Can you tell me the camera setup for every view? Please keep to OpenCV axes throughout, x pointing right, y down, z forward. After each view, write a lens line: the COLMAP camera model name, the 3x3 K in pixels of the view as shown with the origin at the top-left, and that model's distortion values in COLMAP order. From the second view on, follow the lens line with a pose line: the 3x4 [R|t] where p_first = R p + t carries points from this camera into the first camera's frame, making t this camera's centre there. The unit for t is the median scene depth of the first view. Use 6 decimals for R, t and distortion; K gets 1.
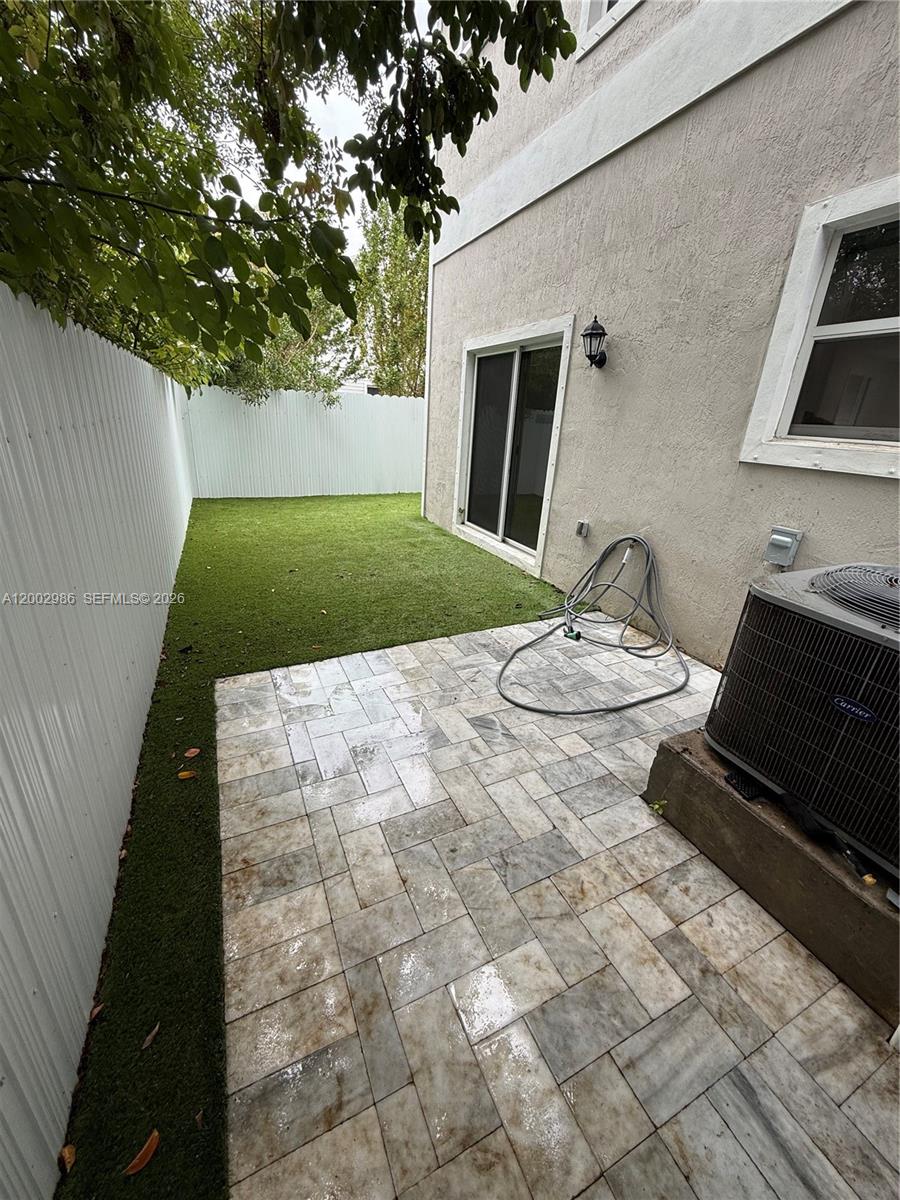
lens RADIAL K [[477.6, 0, 450.0], [0, 477.6, 600.0], [0, 0, 1]] dist [0.000873, 0.000068]
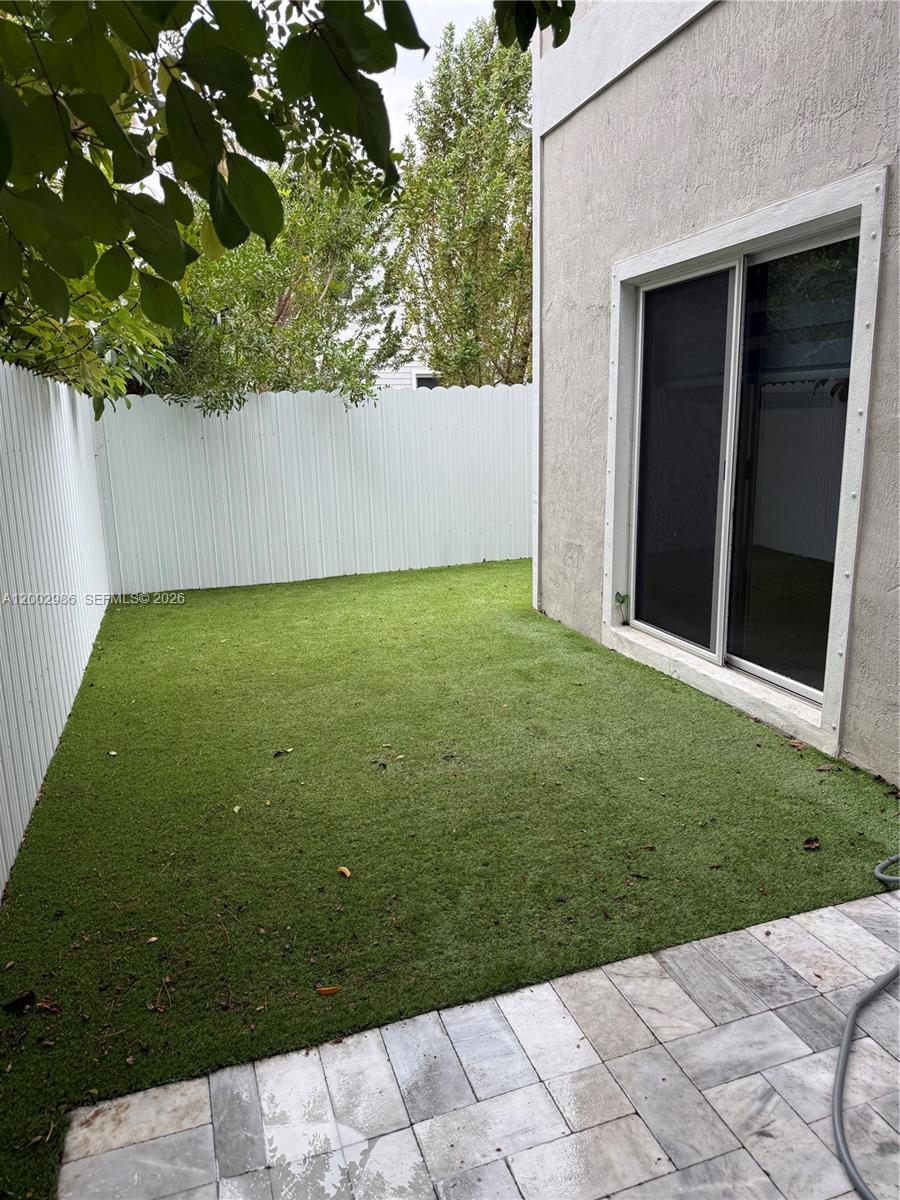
lens RADIAL K [[857.6, 0, 450.2], [0, 857.6, 614.1], [0, 0, 1]] dist [0.116007, -0.163325]
pose [[0.989111, -0.053810, -0.136980, -0.037040], [0.033616, 0.988761, -0.145679, -0.063803], [0.143280, 0.139488, 0.979803, 0.157396]]
